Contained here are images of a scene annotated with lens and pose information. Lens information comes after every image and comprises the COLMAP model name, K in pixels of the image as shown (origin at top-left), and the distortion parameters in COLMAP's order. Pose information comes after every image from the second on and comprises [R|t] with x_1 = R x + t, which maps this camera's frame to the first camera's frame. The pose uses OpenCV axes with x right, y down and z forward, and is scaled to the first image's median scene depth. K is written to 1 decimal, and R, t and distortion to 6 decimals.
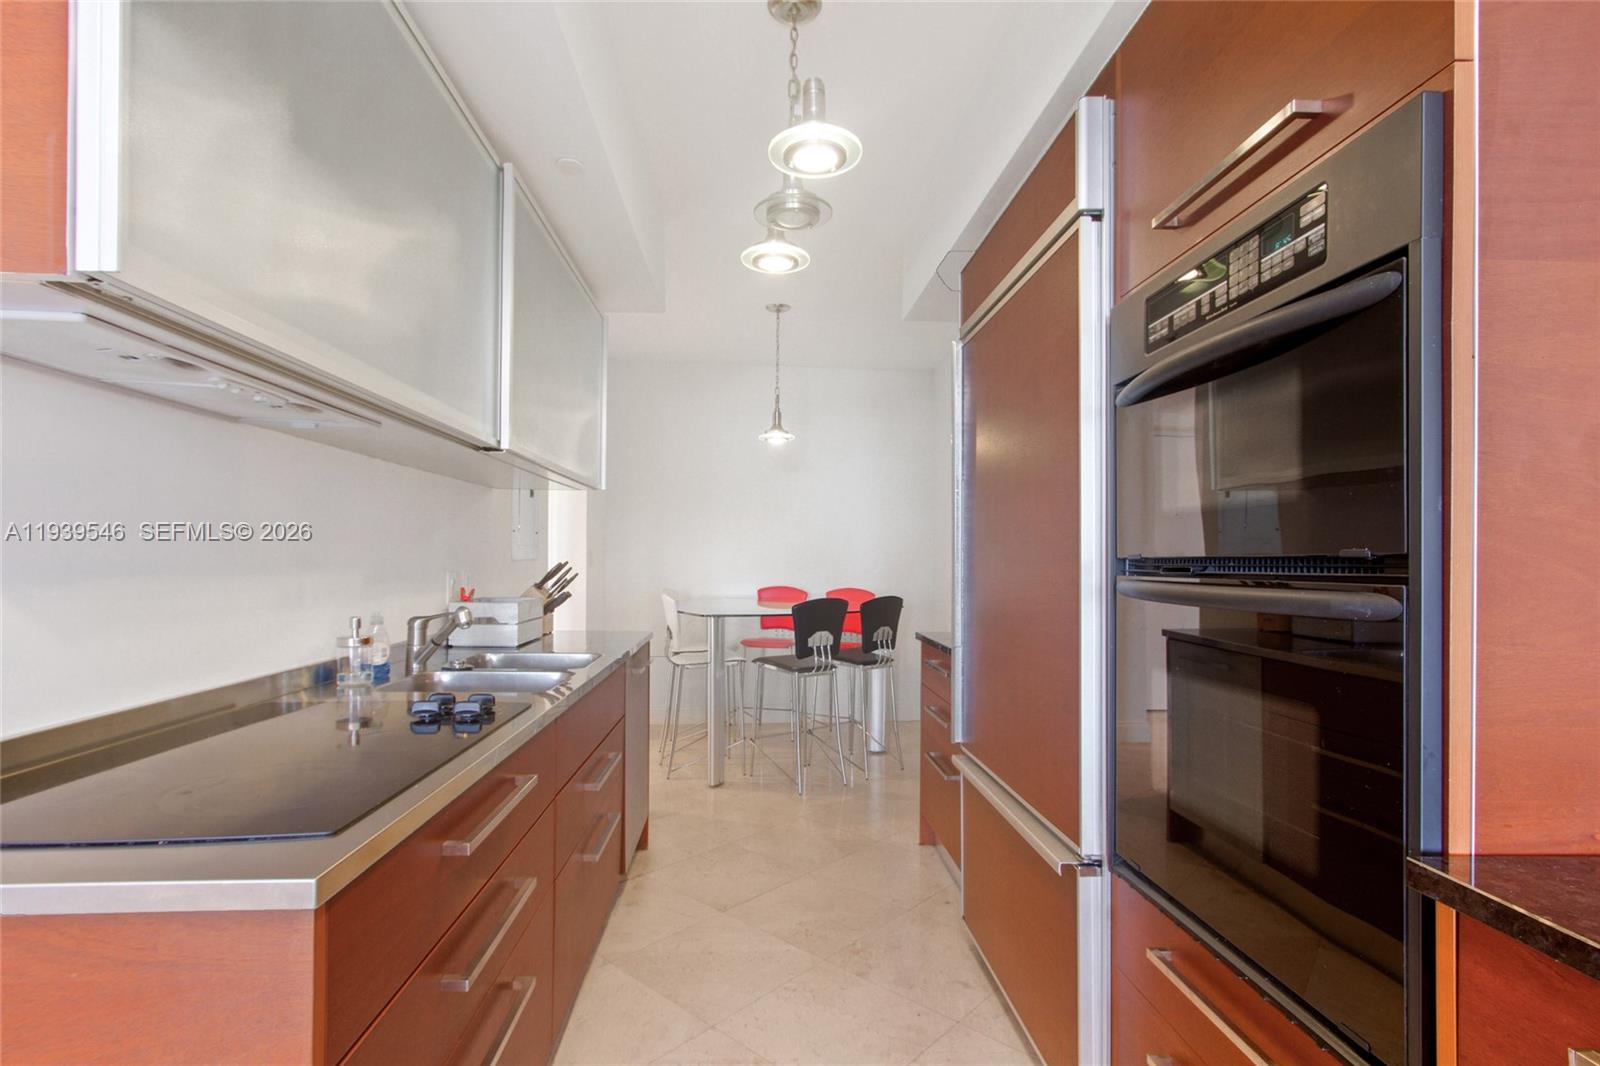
lens RADIAL K [[780.0, 0, 794.3], [0, 780.0, 564.3], [0, 0, 1]] dist [-0.001058, -0.000048]
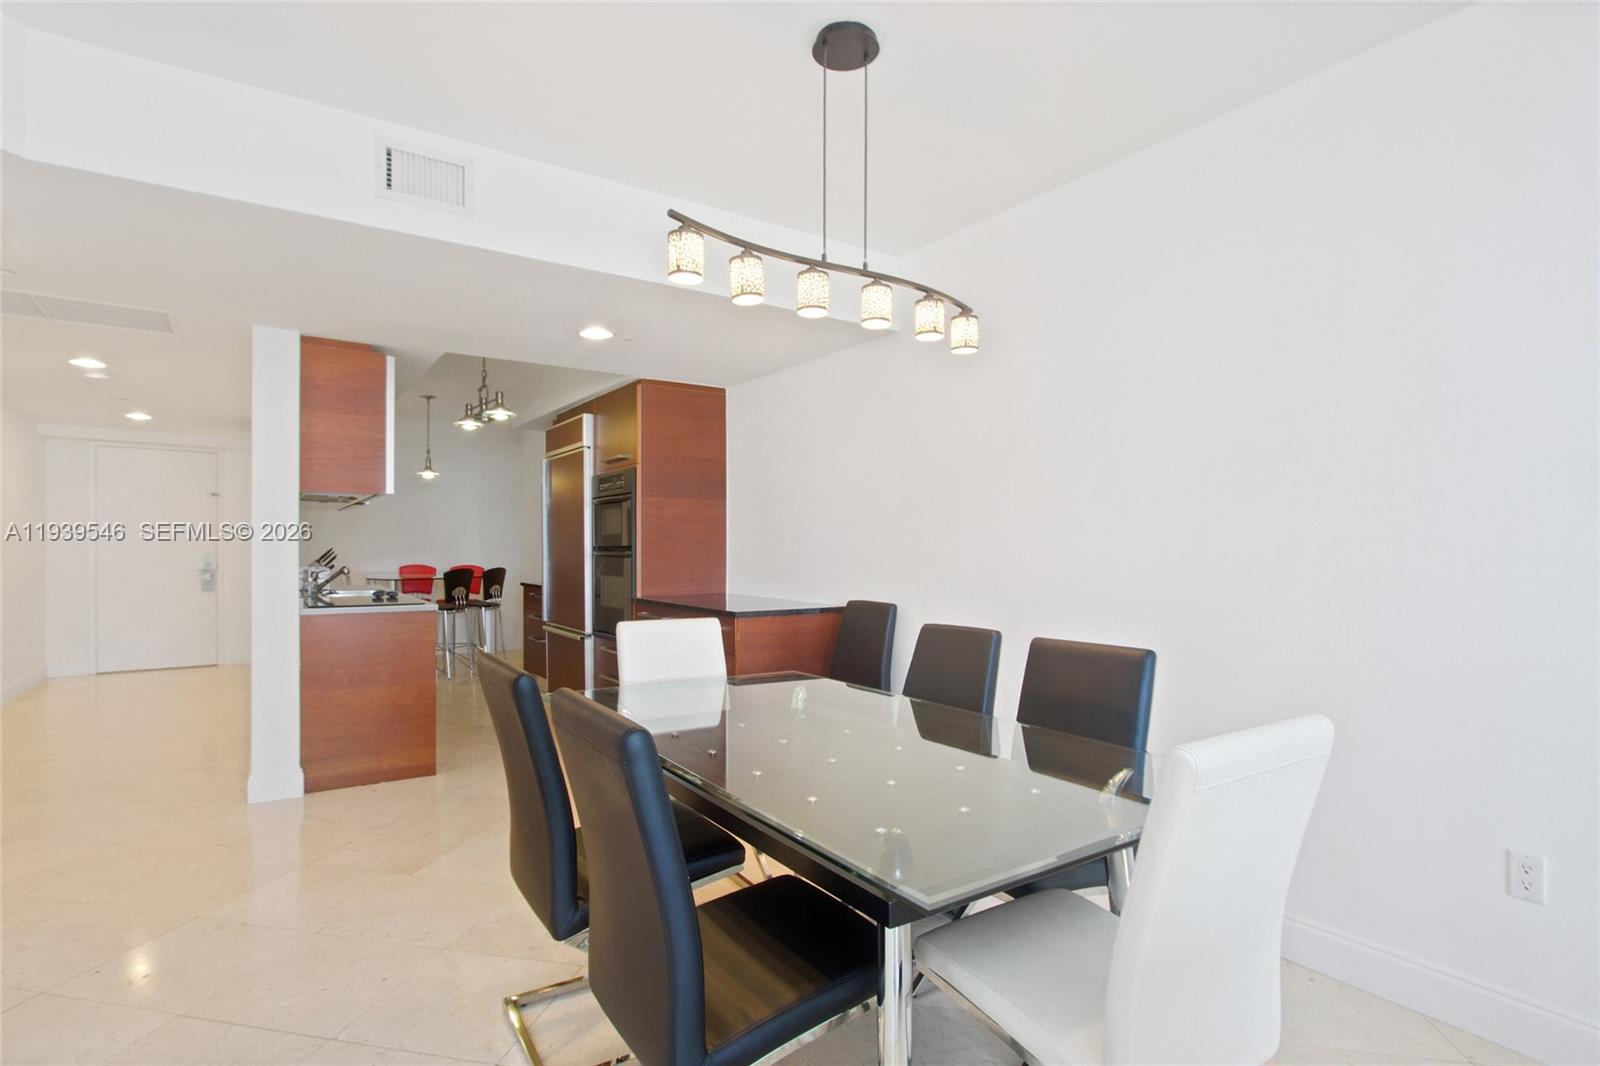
lens RADIAL K [[793.5, 0, 772.3], [0, 793.5, 551.6], [0, 0, 1]] dist [-0.002304, -0.000398]
pose [[0.870043, -0.007561, 0.492917, -0.431054], [0.006627, 0.999971, 0.003642, 0.004344], [-0.492931, 0.000098, 0.870069, -1.656752]]
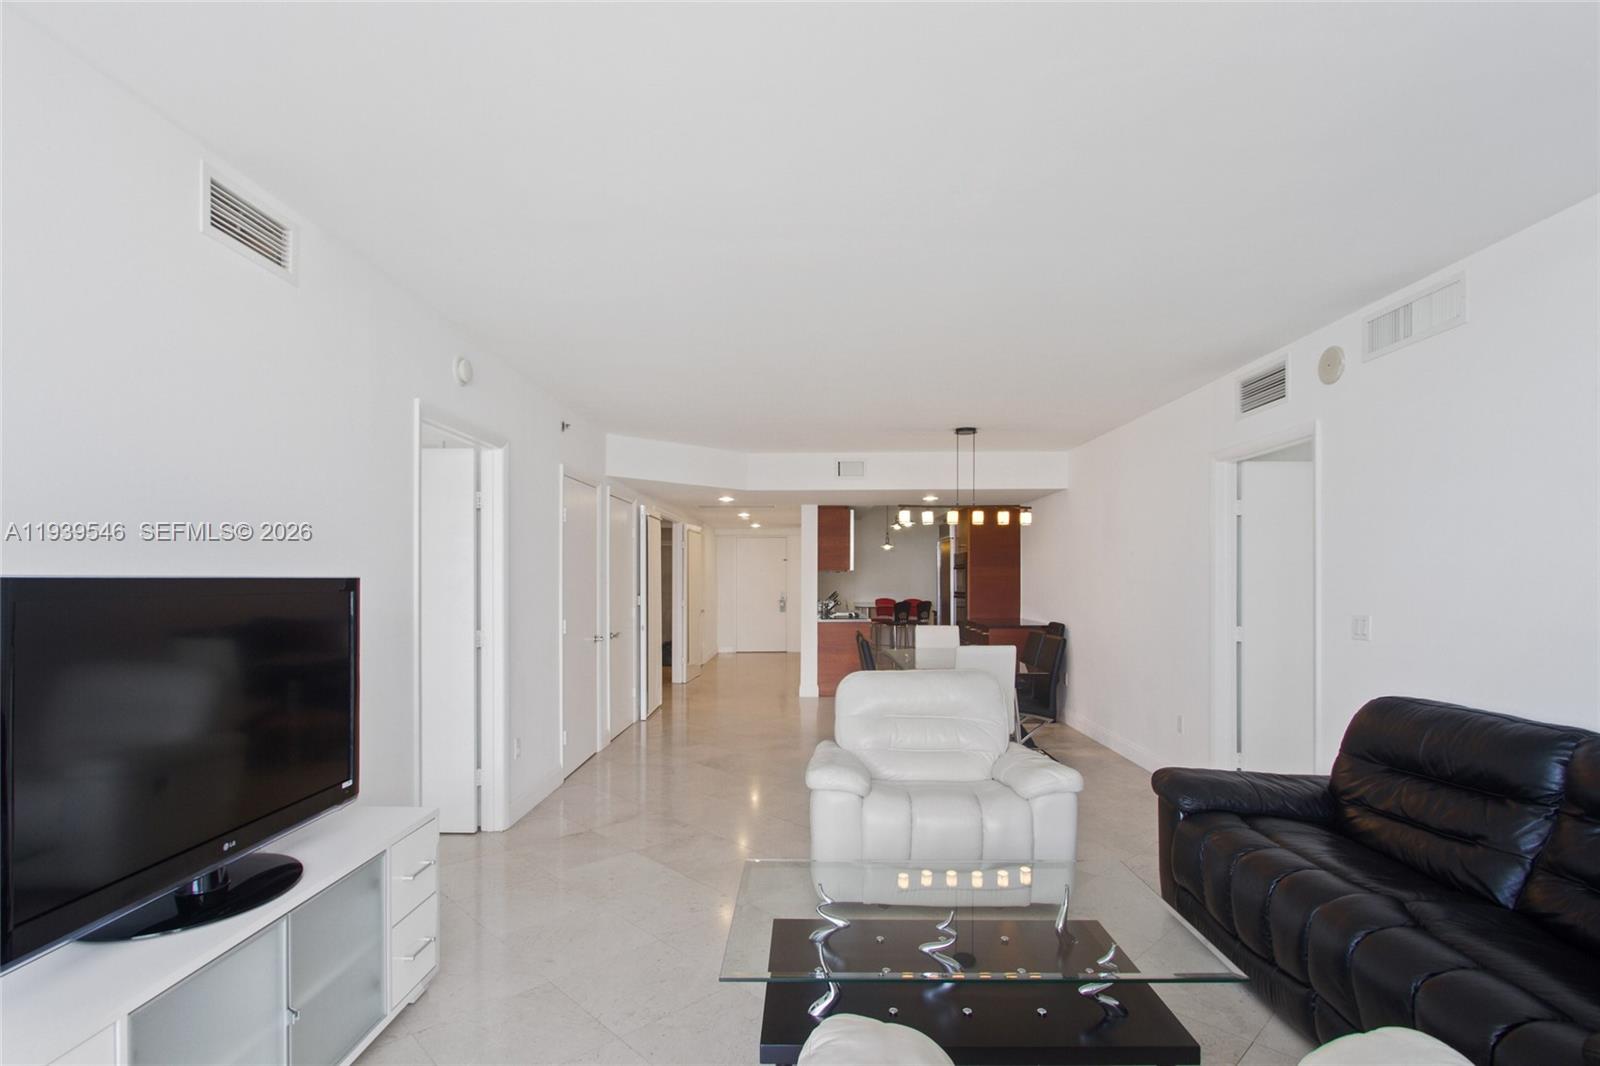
lens RADIAL K [[757.1, 0, 803.4], [0, 757.1, 582.6], [0, 0, 1]] dist [-0.000300, 0.000066]
pose [[0.997777, -0.006425, -0.066324, -0.287623], [0.006399, 0.999979, -0.000606, -0.058602], [0.066326, 0.000180, 0.997798, -3.565565]]
